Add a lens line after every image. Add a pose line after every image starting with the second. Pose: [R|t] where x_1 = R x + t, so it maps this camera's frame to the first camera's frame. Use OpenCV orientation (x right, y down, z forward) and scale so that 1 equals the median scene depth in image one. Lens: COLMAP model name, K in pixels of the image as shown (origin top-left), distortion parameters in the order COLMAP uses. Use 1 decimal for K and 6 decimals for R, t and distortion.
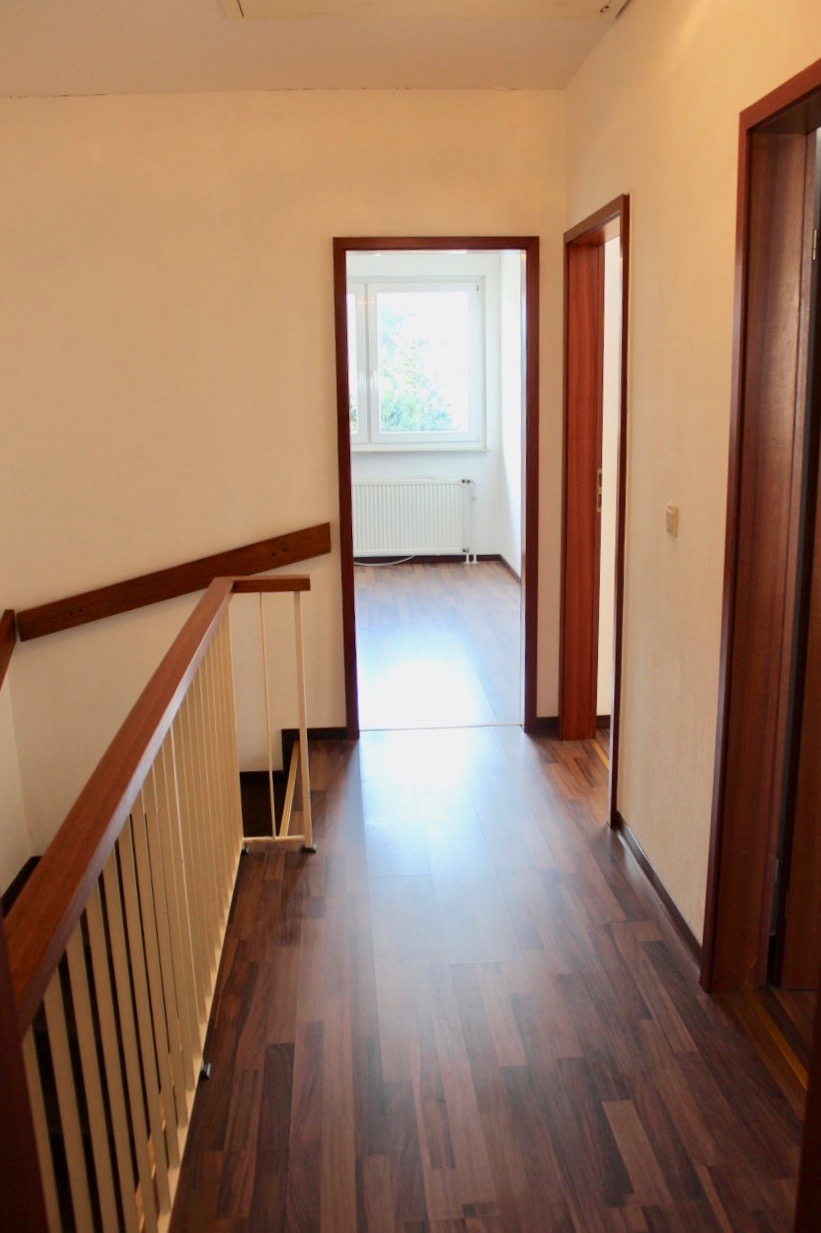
lens RADIAL K [[1013.3, 0, 411.3], [0, 1013.3, 617.2], [0, 0, 1]] dist [-0.099377, -0.000941]
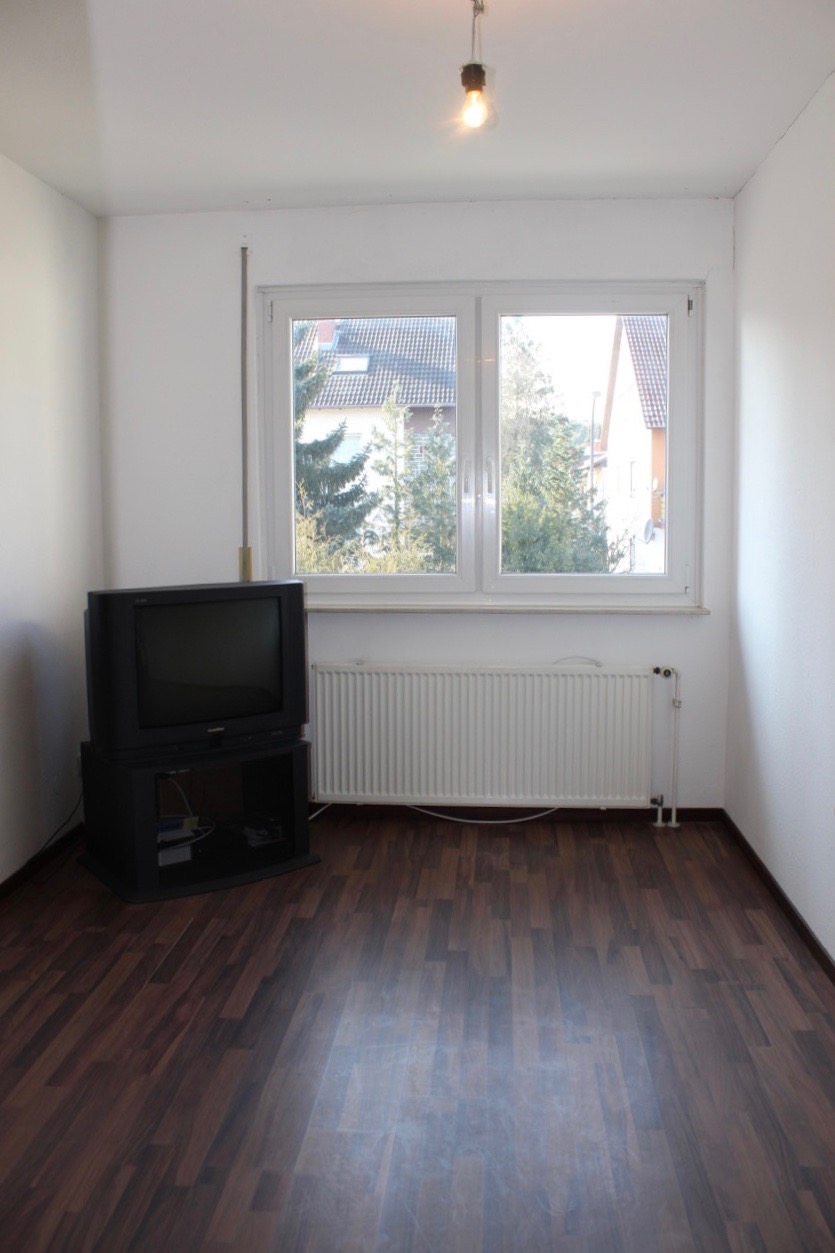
lens RADIAL K [[1029.7, 0, 418.1], [0, 1029.7, 626.2], [0, 0, 1]] dist [-0.099377, -0.000941]
pose [[0.990355, 0.025764, -0.136140, 0.001329], [-0.040863, 0.993168, -0.109306, -0.092866], [0.132393, 0.113815, 0.984641, 0.457823]]
